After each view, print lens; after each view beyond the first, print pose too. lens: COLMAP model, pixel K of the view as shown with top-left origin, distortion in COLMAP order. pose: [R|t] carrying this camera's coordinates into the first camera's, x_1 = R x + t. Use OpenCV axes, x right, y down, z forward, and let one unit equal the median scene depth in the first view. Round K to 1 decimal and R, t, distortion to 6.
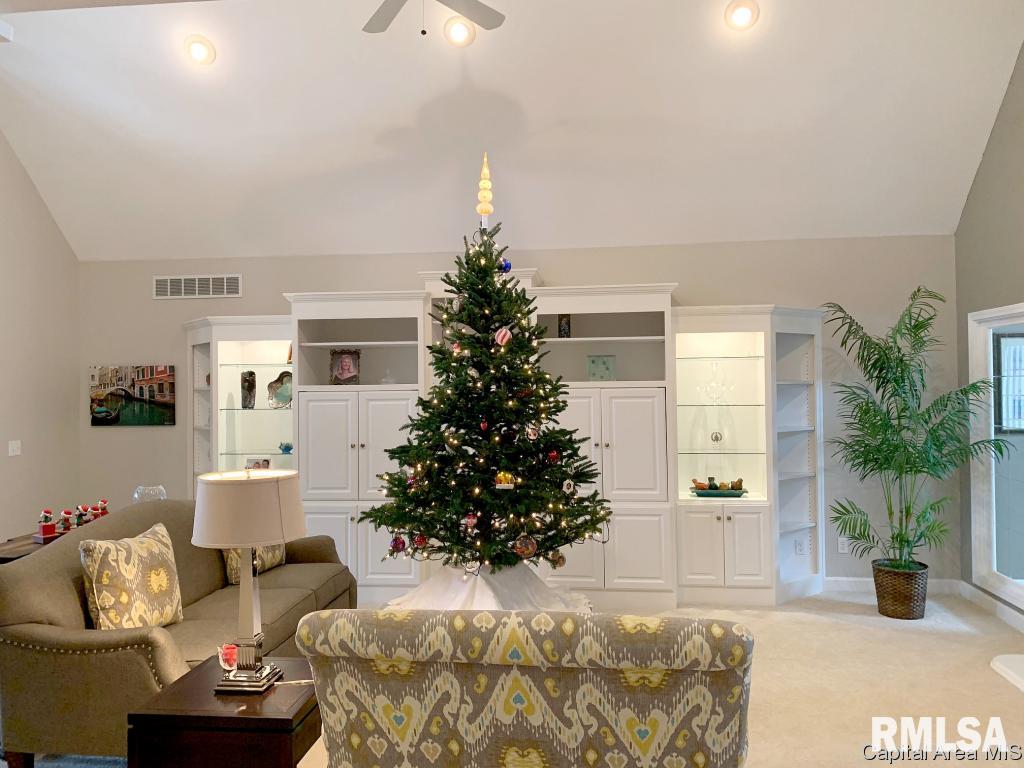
lens RADIAL K [[786.0, 0, 509.7], [0, 786.0, 376.8], [0, 0, 1]] dist [0.060952, -0.079942]
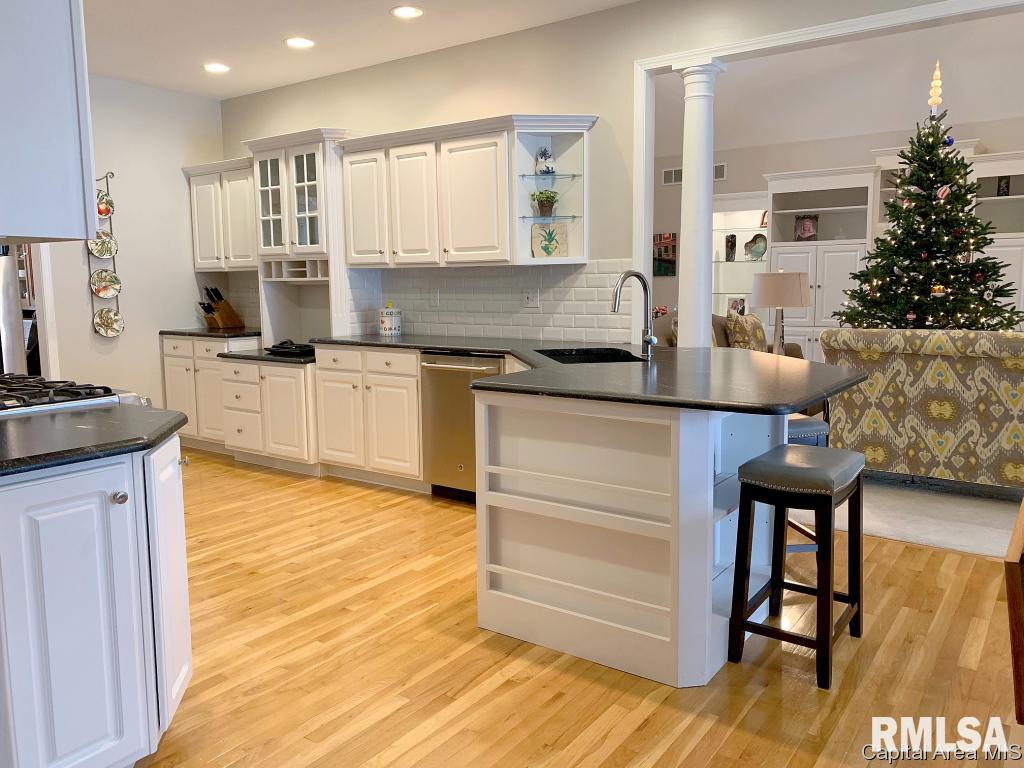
lens RADIAL K [[786.1, 0, 514.5], [0, 786.1, 375.0], [0, 0, 1]] dist [0.012284, 0.007633]
pose [[0.877822, 0.055753, -0.475731, 0.009144], [0.010597, 0.990699, 0.135659, 0.075175], [0.478869, -0.124126, 0.869067, -0.673811]]
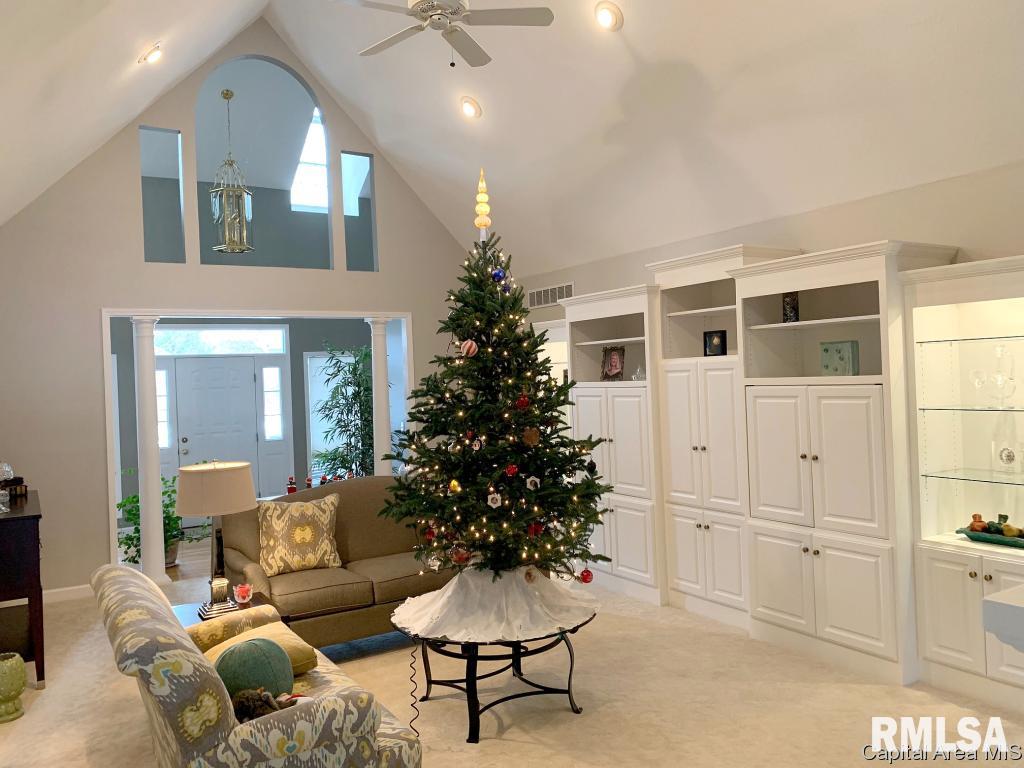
lens RADIAL K [[786.0, 0, 509.7], [0, 786.0, 376.8], [0, 0, 1]] dist [0.060952, -0.079942]
pose [[0.624579, -0.011373, -0.780879, 0.811312], [0.039831, 0.999056, 0.017308, -0.029141], [0.779945, -0.041914, 0.624443, 0.391348]]
